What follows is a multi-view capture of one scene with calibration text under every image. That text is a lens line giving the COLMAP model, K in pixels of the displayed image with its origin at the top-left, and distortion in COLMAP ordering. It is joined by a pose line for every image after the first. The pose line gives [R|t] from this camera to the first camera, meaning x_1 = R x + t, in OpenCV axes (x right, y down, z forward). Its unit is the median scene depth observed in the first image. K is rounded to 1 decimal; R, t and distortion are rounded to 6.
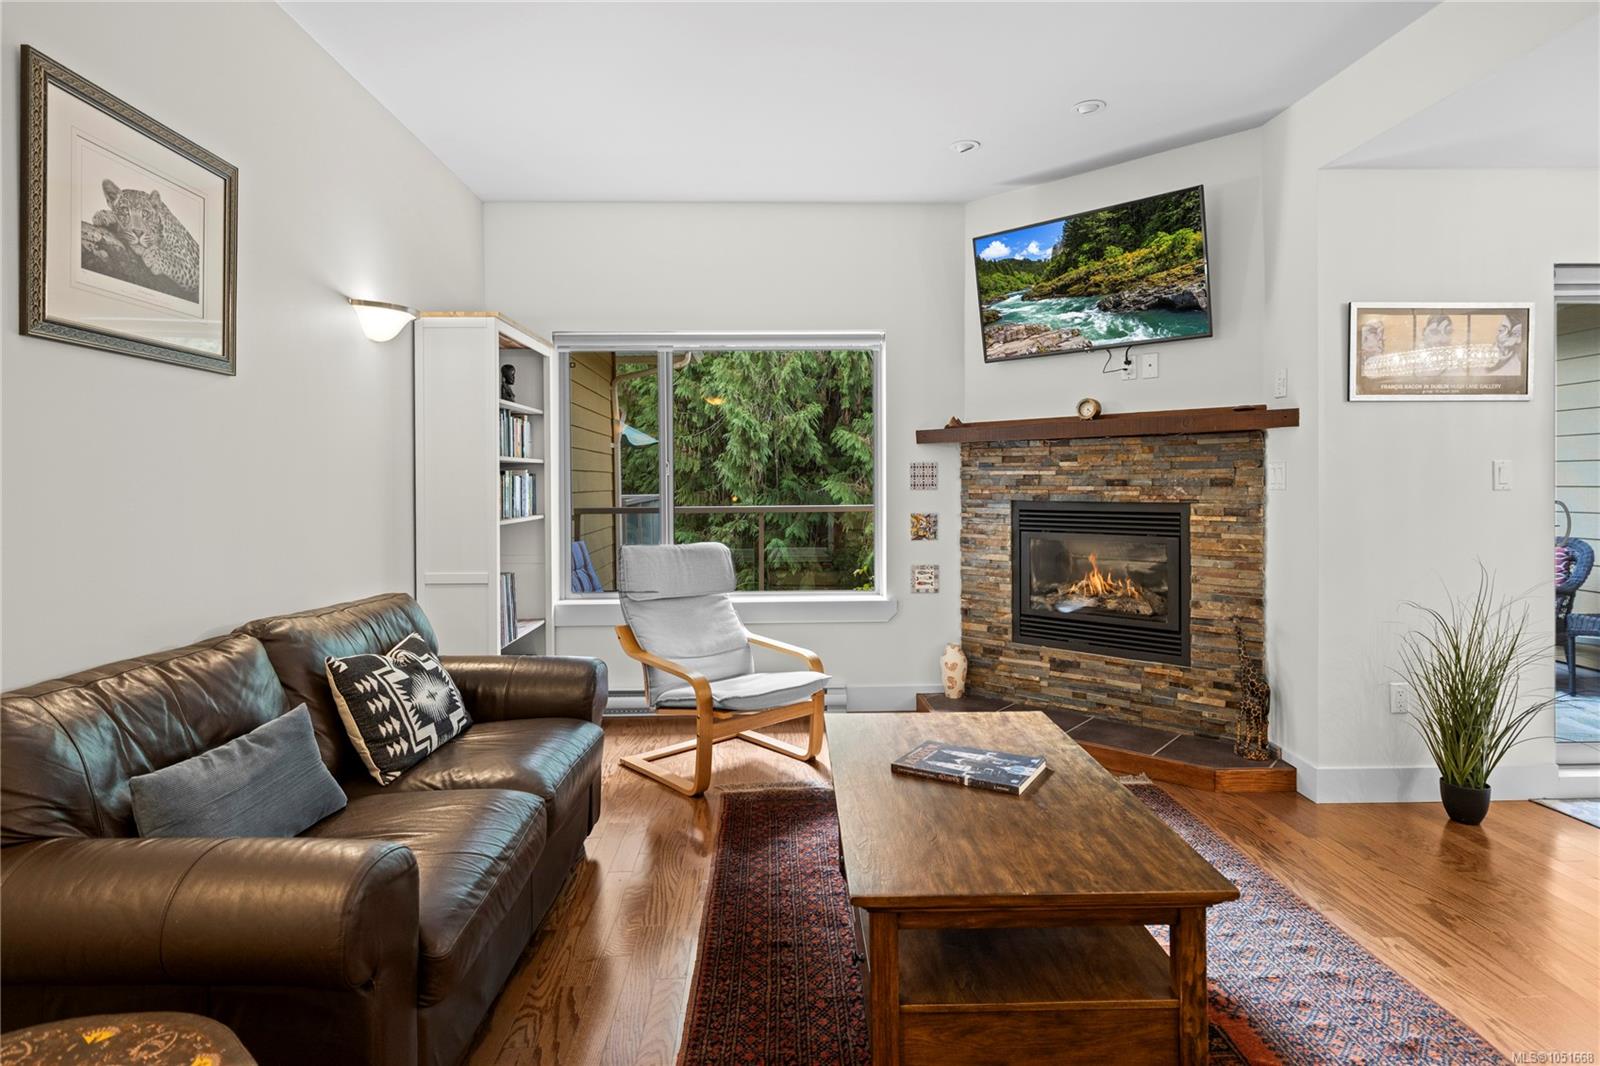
lens RADIAL K [[830.6, 0, 801.1], [0, 830.6, 499.2], [0, 0, 1]] dist [-0.002846, -0.000891]
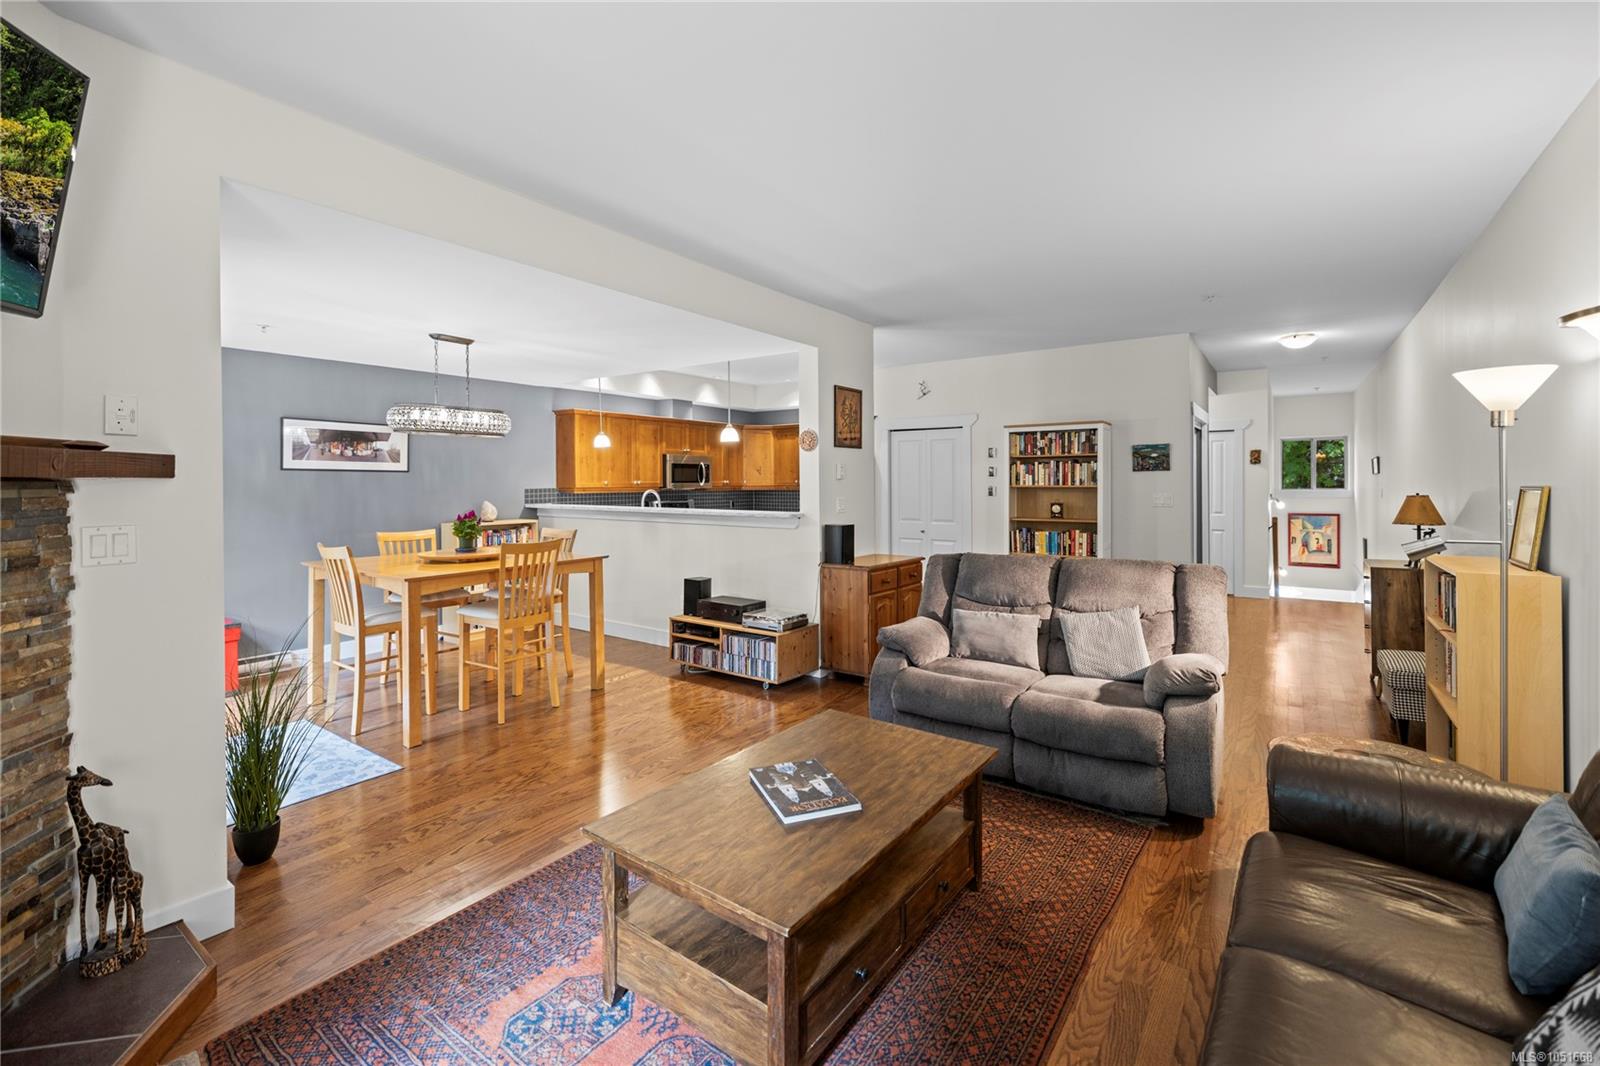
lens RADIAL K [[693.4, 0, 798.0], [0, 693.4, 477.2], [0, 0, 1]] dist [0.000048, 0.000115]
pose [[-0.802257, 0.018723, 0.596686, -0.211794], [0.022746, 0.999741, -0.000787, -0.063164], [-0.596546, 0.012940, -0.802475, 0.989530]]
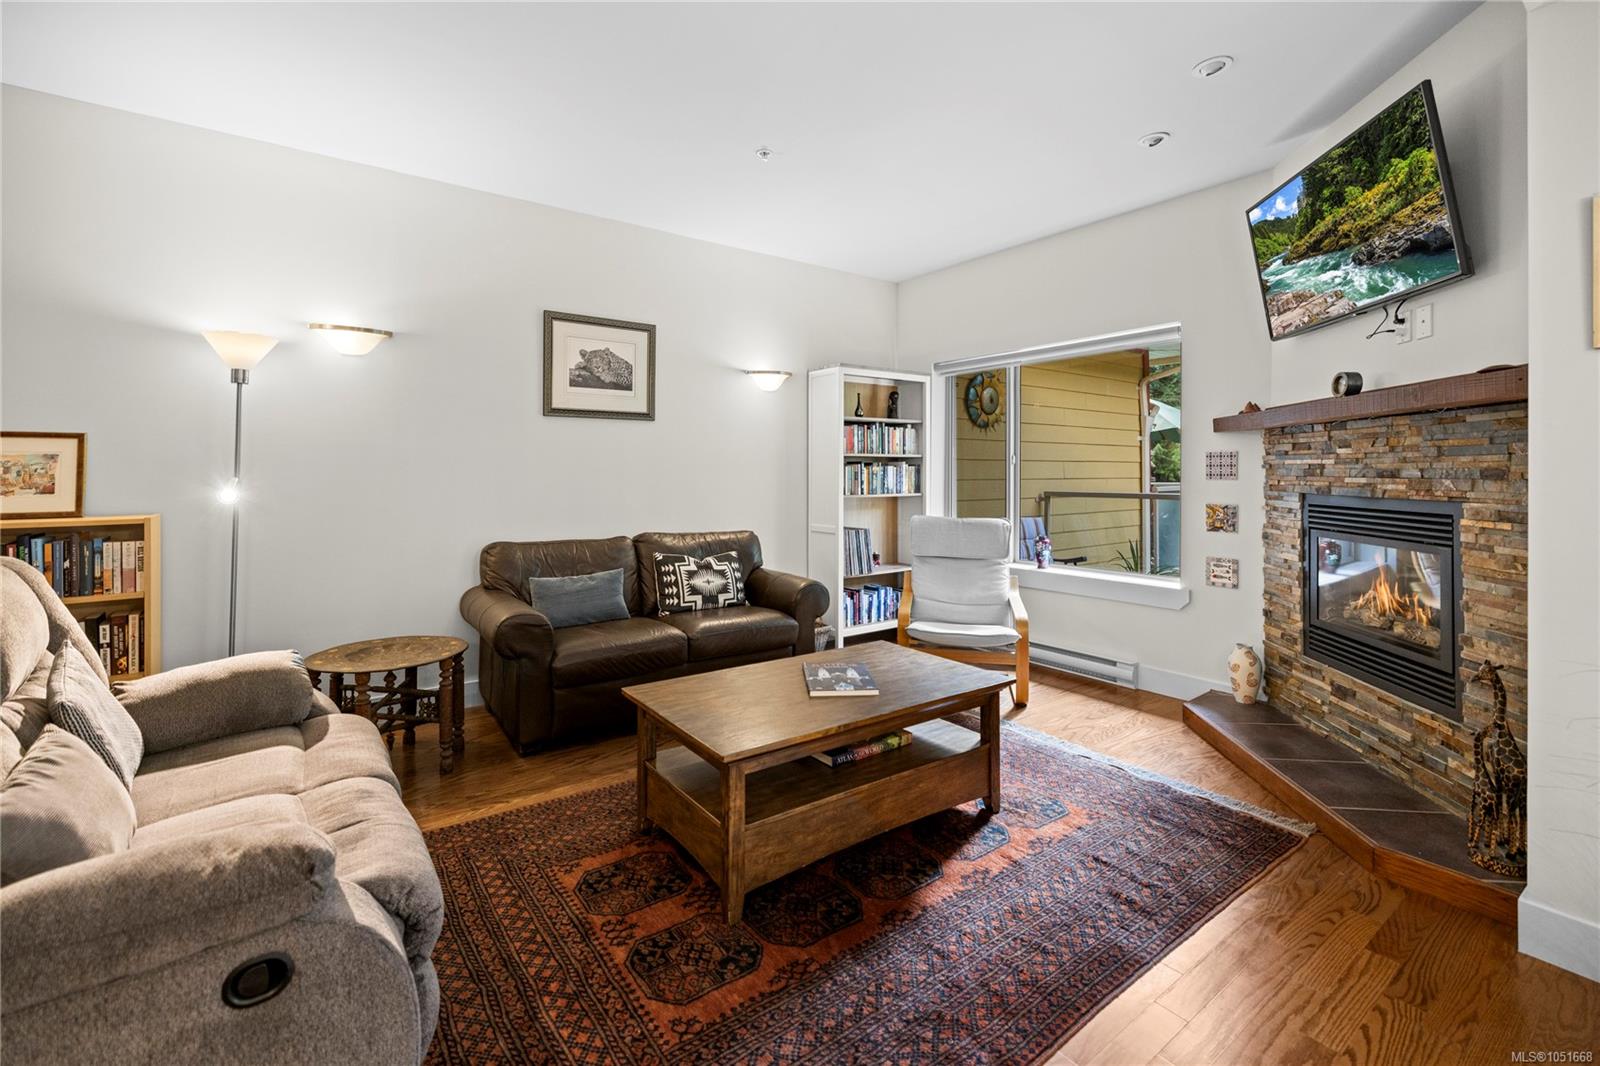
lens RADIAL K [[693.4, 0, 798.0], [0, 693.4, 477.2], [0, 0, 1]] dist [0.000048, 0.000115]
pose [[0.574967, 0.012315, -0.818084, 0.603890], [-0.020656, 0.999786, 0.000532, -0.005181], [0.817915, 0.016593, 0.575099, 0.155576]]
